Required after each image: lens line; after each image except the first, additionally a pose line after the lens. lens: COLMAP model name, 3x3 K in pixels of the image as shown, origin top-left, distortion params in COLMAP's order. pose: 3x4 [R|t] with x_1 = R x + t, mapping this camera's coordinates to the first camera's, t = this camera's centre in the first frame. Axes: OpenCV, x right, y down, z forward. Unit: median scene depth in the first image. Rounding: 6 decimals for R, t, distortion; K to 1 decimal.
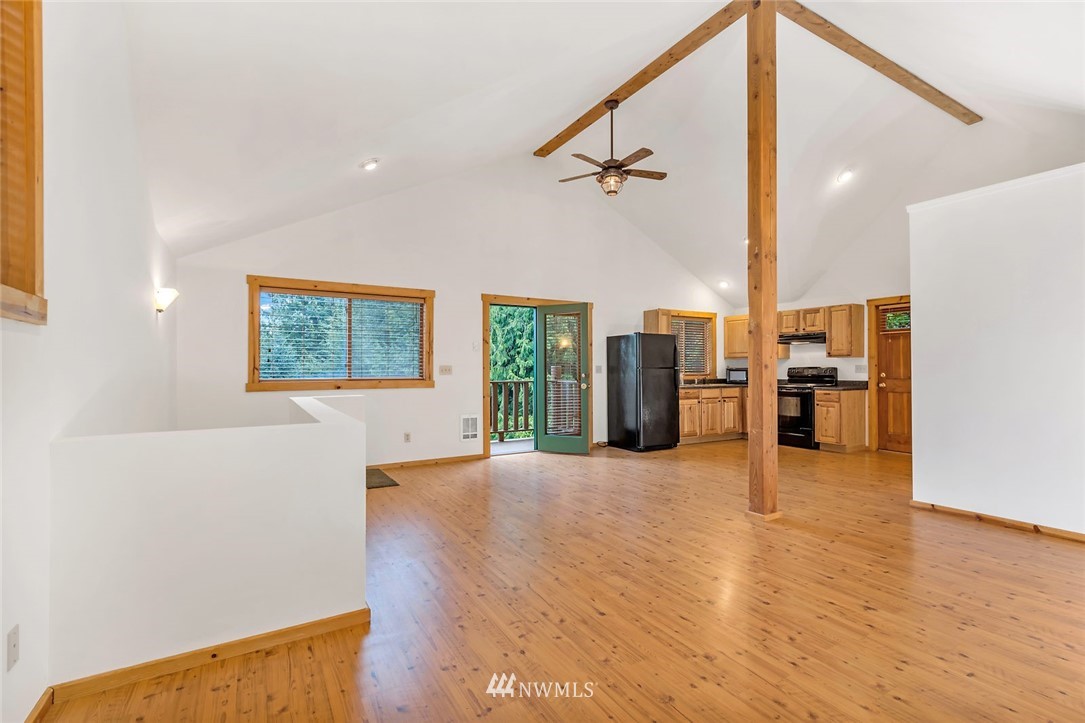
lens RADIAL K [[493.2, 0, 551.6], [0, 493.2, 366.5], [0, 0, 1]] dist [-0.000344, -0.000674]
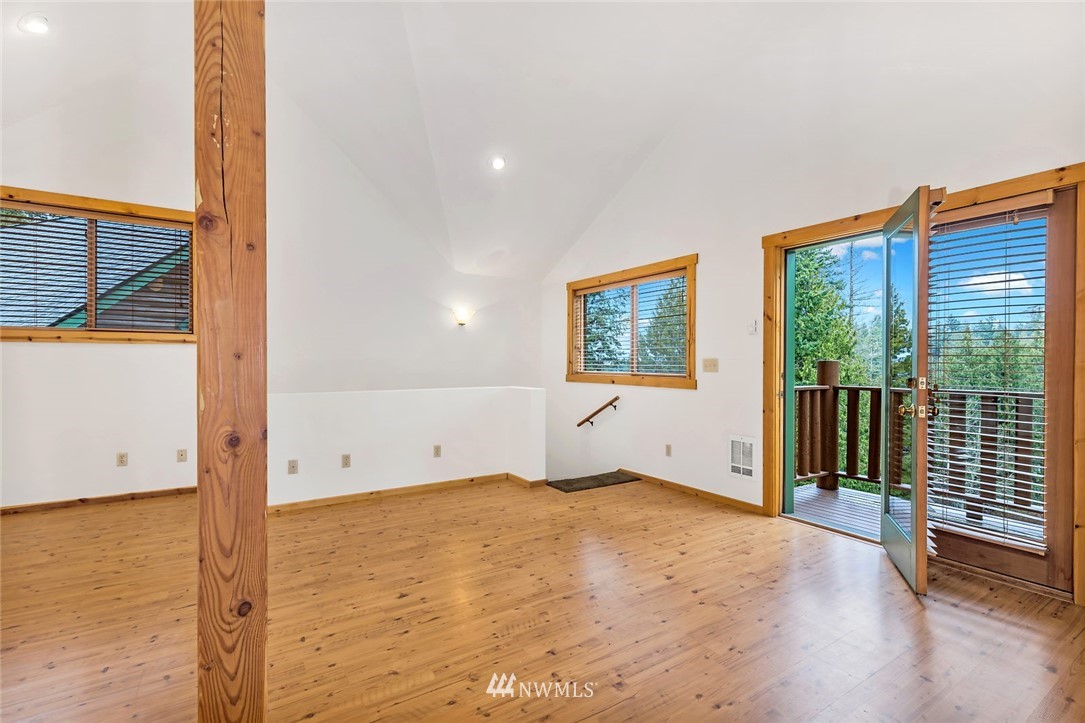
lens RADIAL K [[493.2, 0, 544.9], [0, 493.2, 366.2], [0, 0, 1]] dist [-0.000344, -0.000674]
pose [[0.031925, 0.007753, -0.999460, 0.477710], [-0.001101, 0.999970, 0.007722, 0.004006], [0.999490, 0.000854, 0.031933, 0.769520]]
